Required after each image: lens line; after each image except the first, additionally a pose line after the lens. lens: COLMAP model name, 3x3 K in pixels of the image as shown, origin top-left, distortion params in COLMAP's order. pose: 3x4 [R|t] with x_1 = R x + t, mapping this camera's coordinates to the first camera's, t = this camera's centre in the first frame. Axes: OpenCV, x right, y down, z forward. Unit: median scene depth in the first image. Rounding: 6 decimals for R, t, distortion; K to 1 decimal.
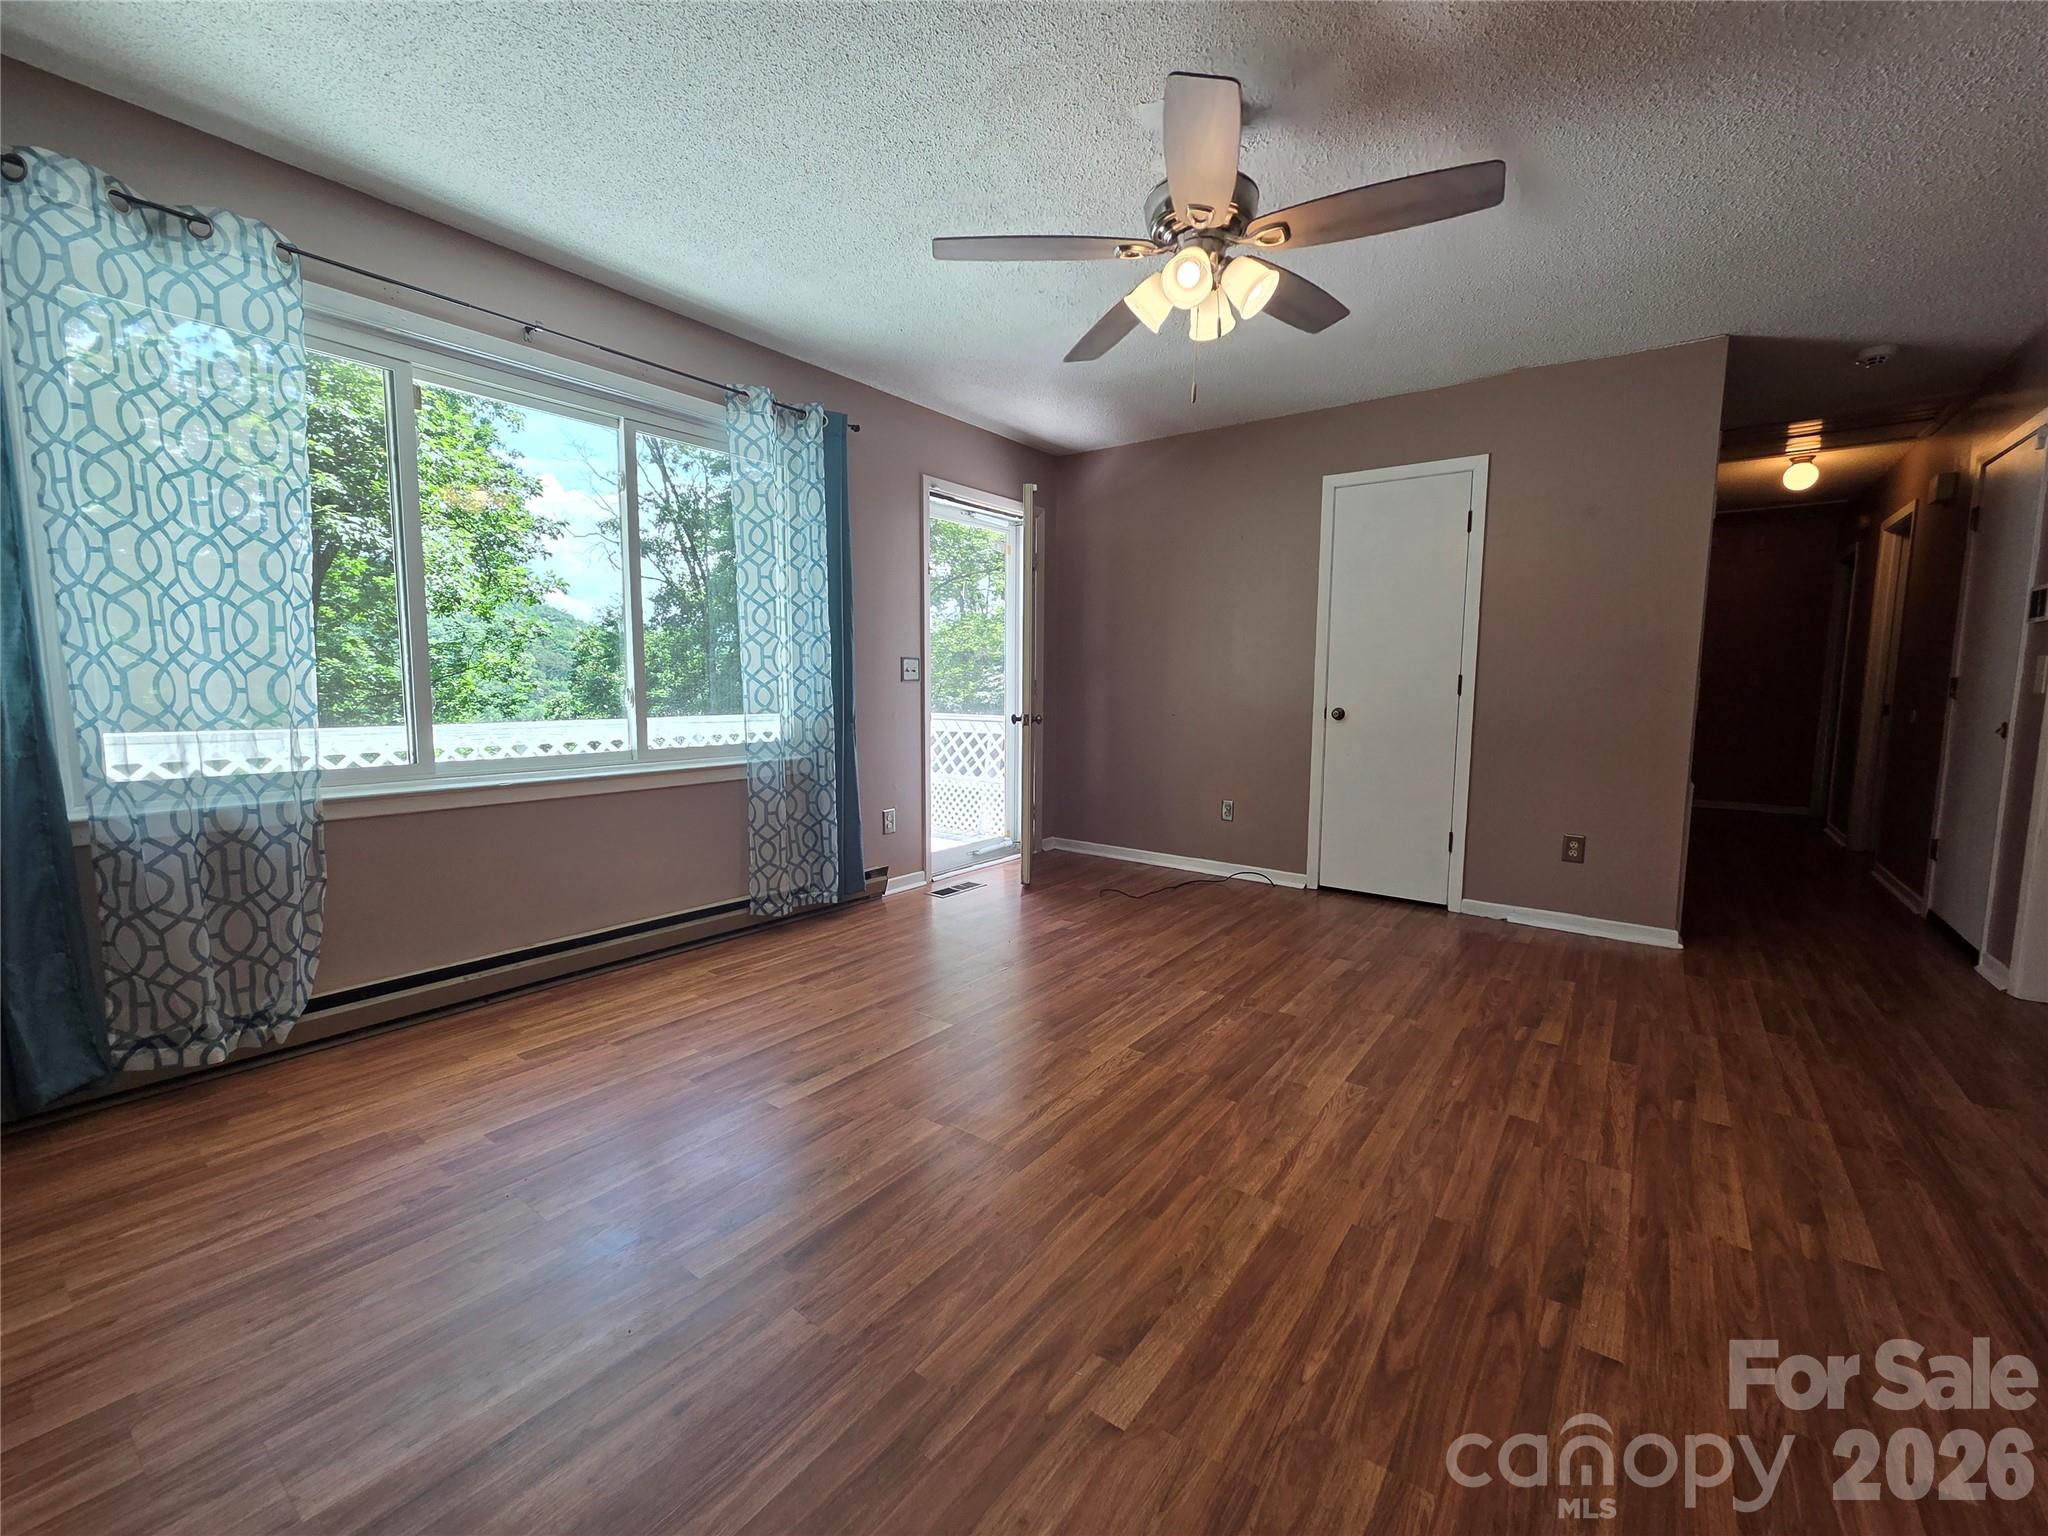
lens RADIAL K [[833.3, 0, 1033.8], [0, 833.3, 764.2], [0, 0, 1]] dist [0.003450, 0.000185]
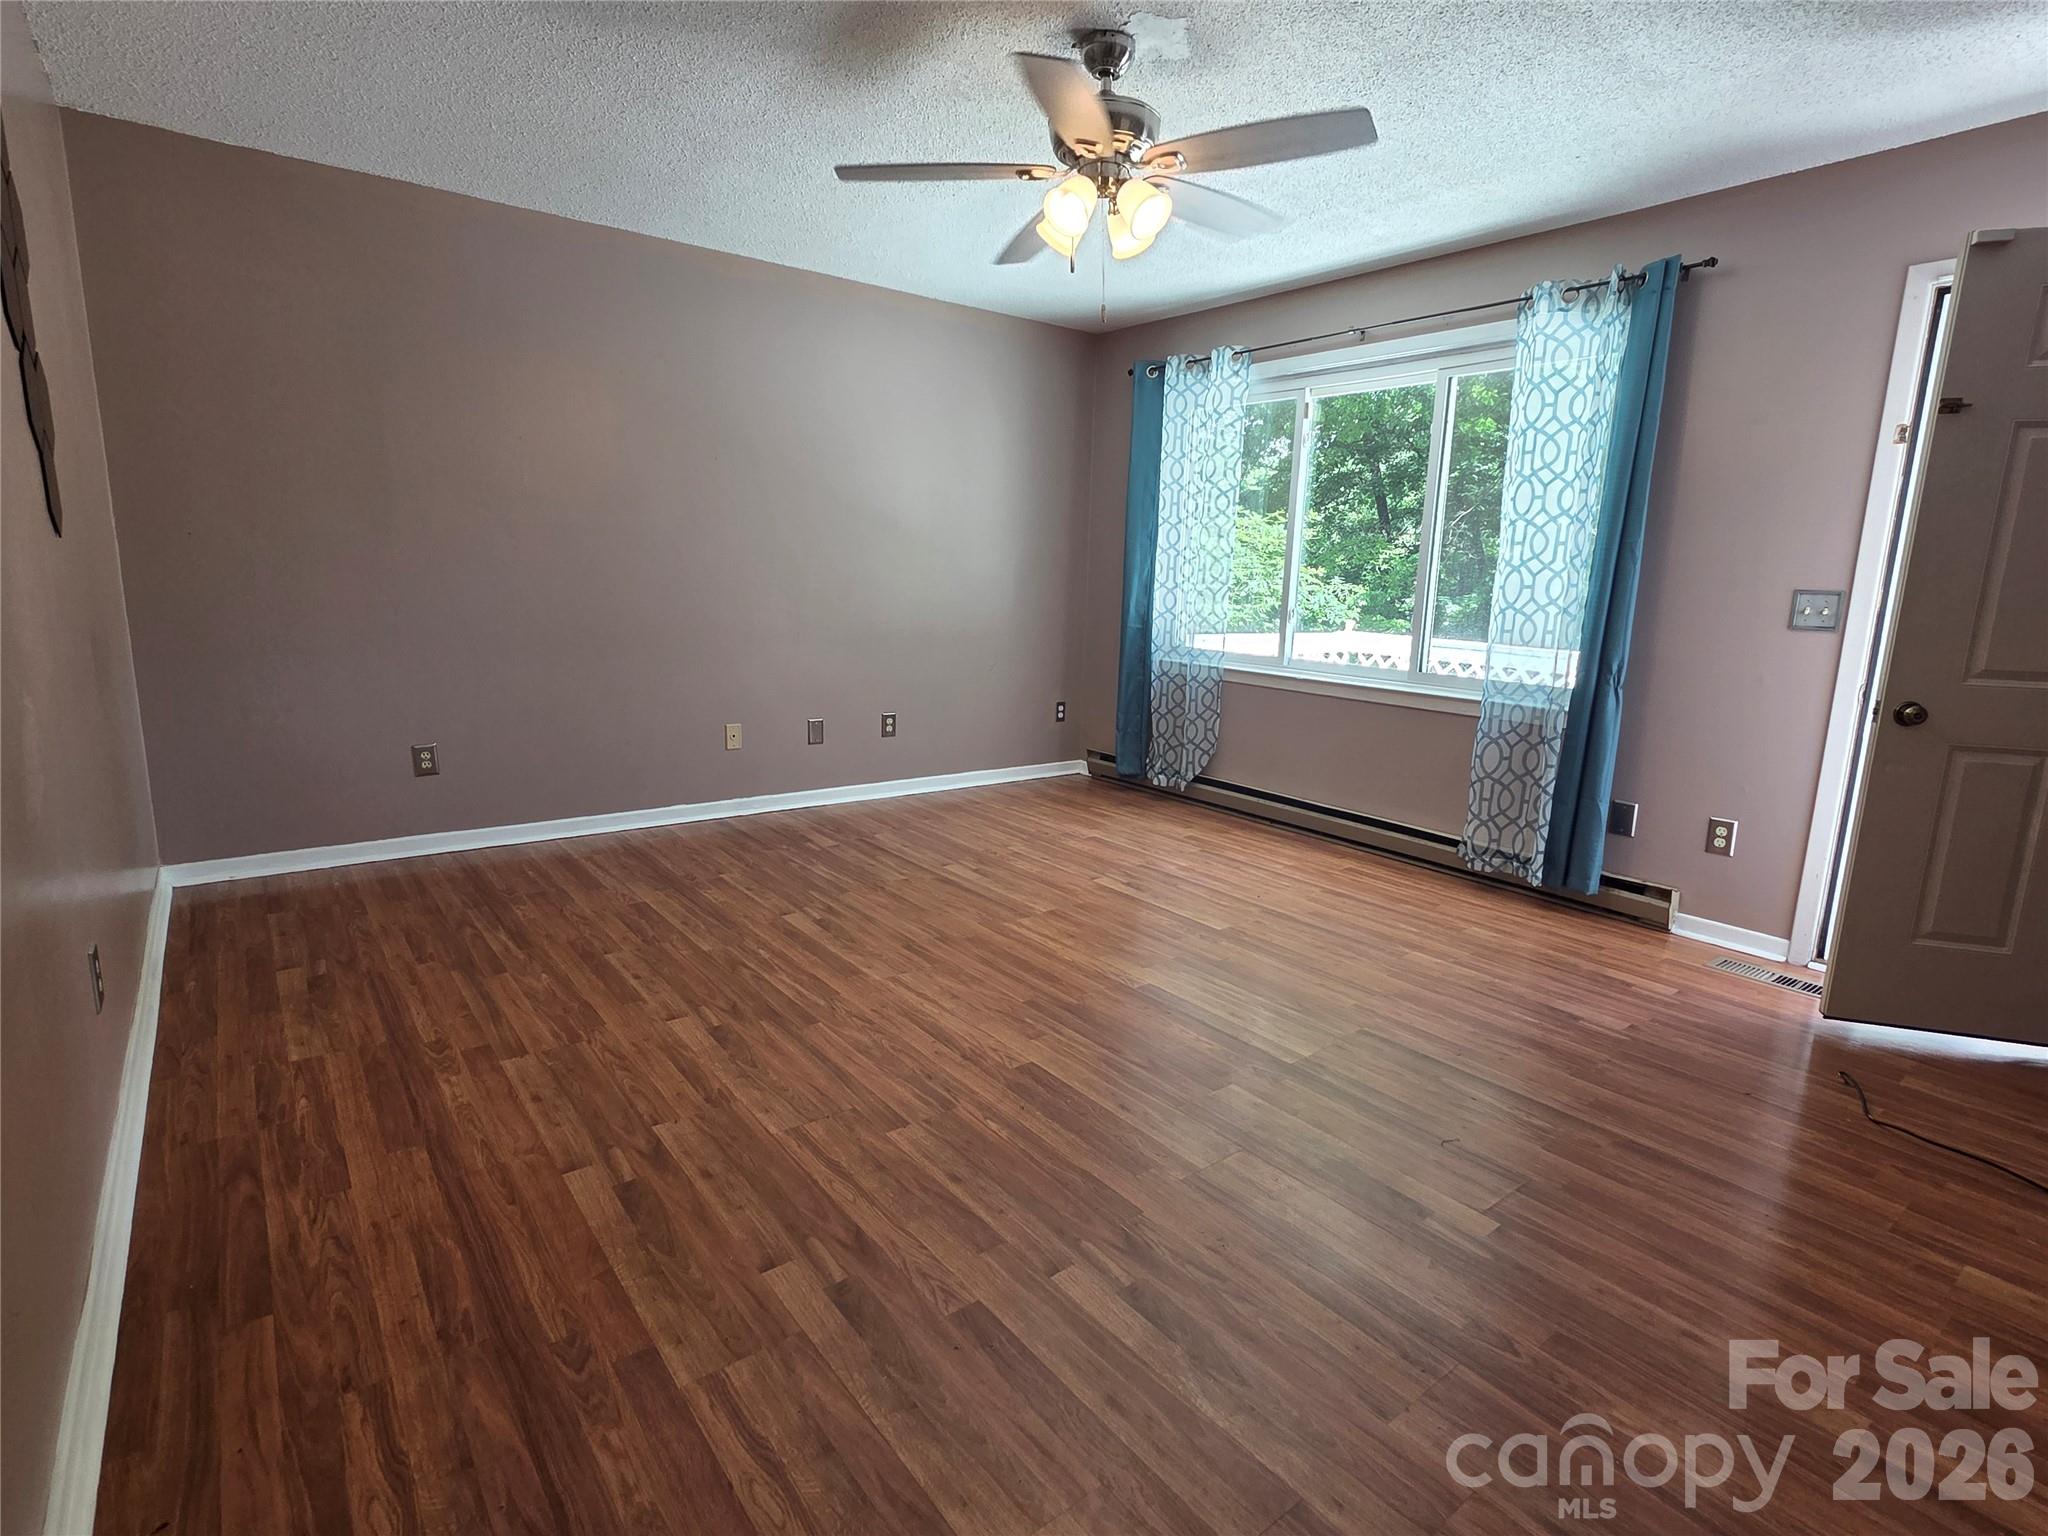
lens RADIAL K [[973.3, 0, 1027.0], [0, 973.3, 766.1], [0, 0, 1]] dist [-0.010311, -0.000406]
pose [[-0.253344, 0.170902, -0.952160, 1.018427], [-0.134730, 0.968445, 0.209673, -0.108189], [0.957948, 0.181404, -0.222324, 0.913603]]
